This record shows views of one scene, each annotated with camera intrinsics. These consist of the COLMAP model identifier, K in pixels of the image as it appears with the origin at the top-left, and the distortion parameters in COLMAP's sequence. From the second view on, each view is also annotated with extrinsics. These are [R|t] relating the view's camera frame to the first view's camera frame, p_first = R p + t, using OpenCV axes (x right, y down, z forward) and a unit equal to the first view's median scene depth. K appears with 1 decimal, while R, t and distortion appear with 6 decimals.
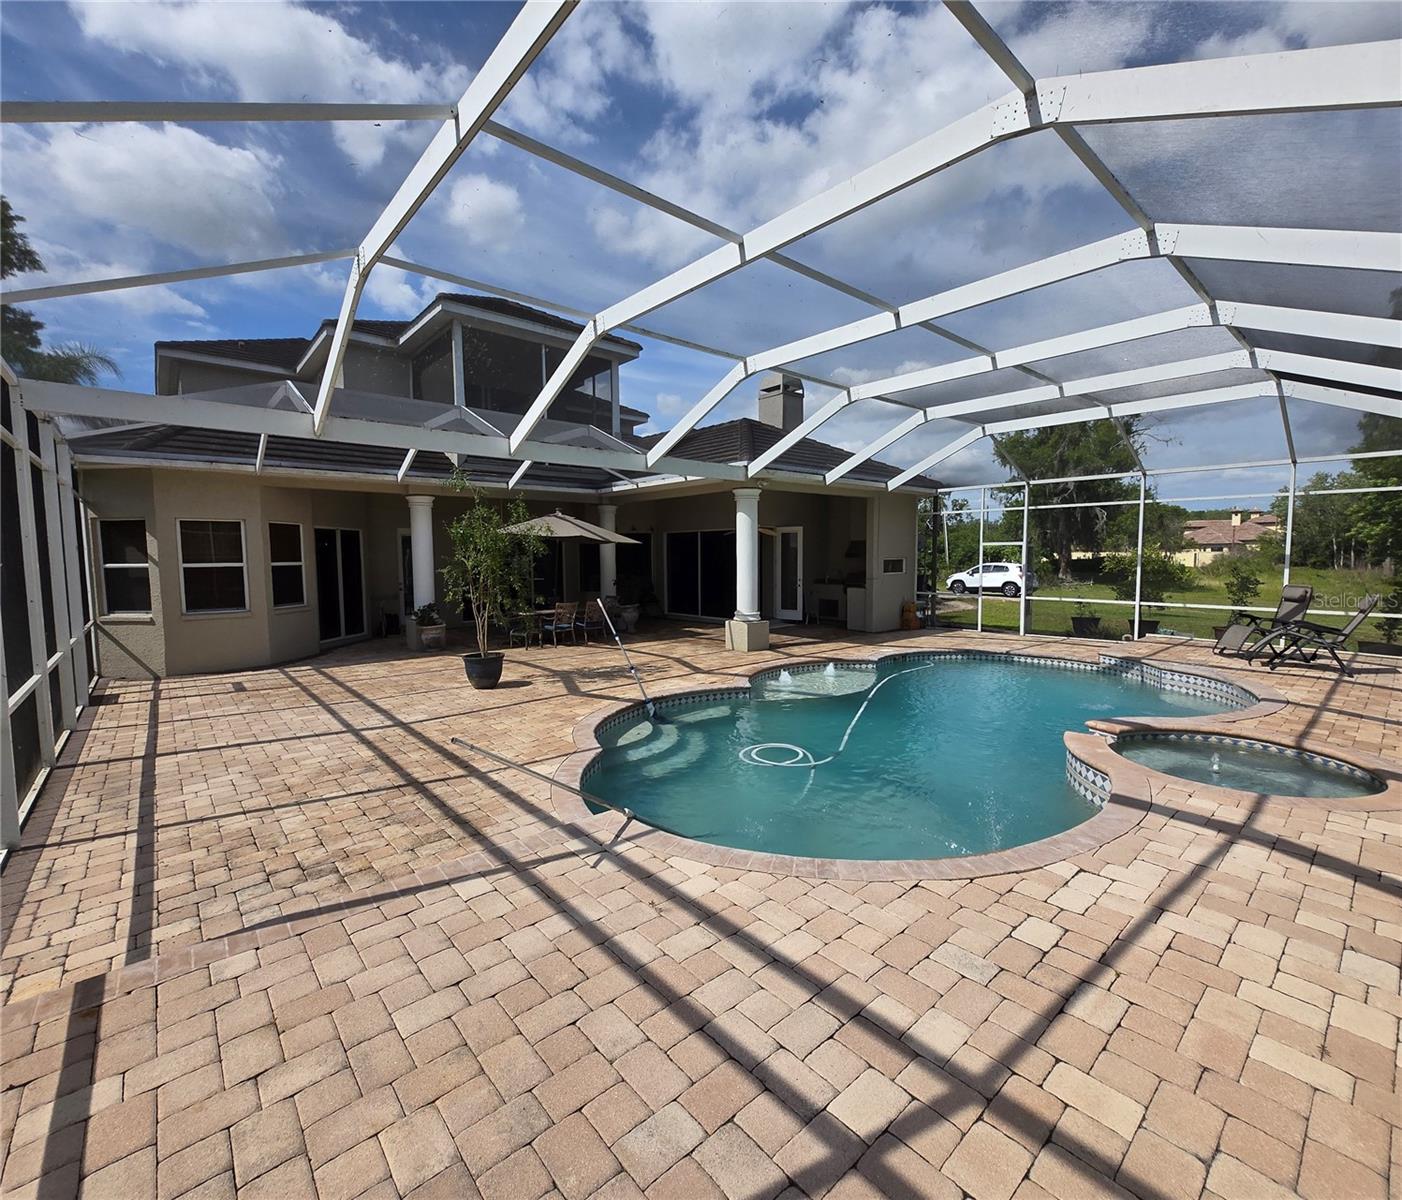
lens RADIAL K [[628.8, 0, 701.0], [0, 628.8, 600.0], [0, 0, 1]] dist [0.001861, -0.000105]
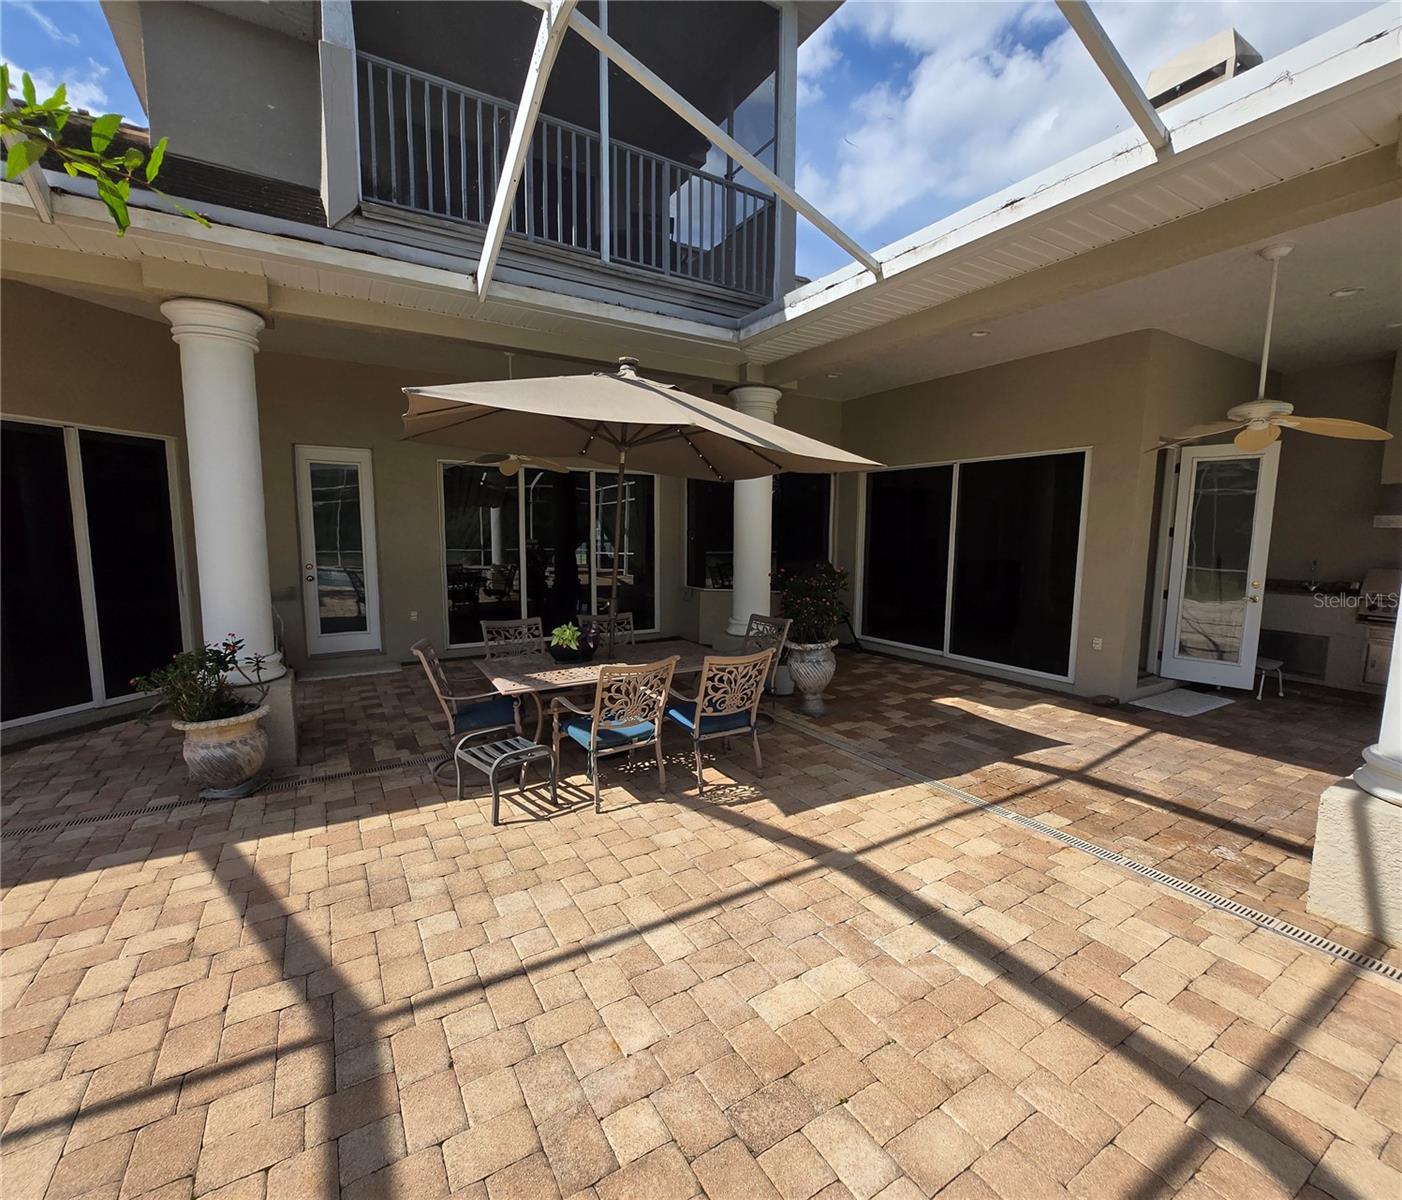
lens RADIAL K [[628.8, 0, 701.0], [0, 628.8, 600.0], [0, 0, 1]] dist [0.001861, -0.000105]
pose [[0.985021, 0.035122, -0.168818, -0.118974], [-0.029079, 0.998849, 0.038136, -0.030285], [0.169963, -0.032655, 0.984909, 0.627414]]
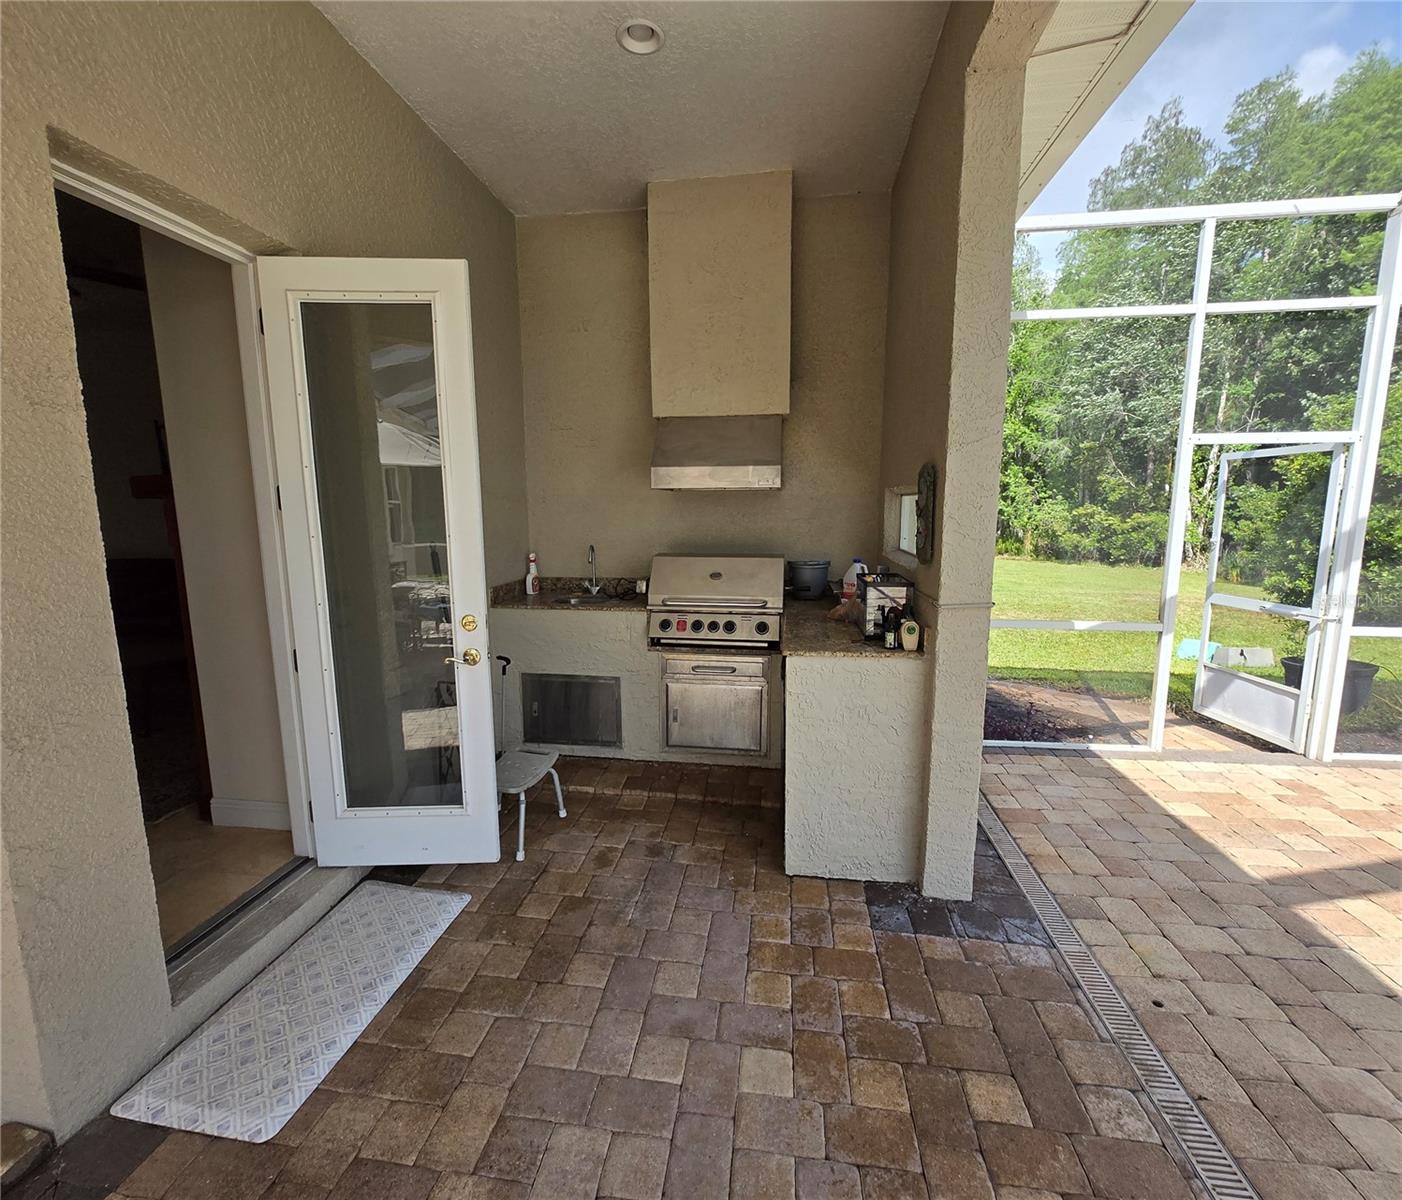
lens RADIAL K [[628.8, 0, 701.0], [0, 628.8, 600.0], [0, 0, 1]] dist [0.001861, -0.000105]
pose [[0.749747, -0.090791, 0.655467, 0.109017], [0.047430, 0.995368, 0.083619, -0.053042], [-0.660023, -0.031605, 0.750581, 0.933687]]
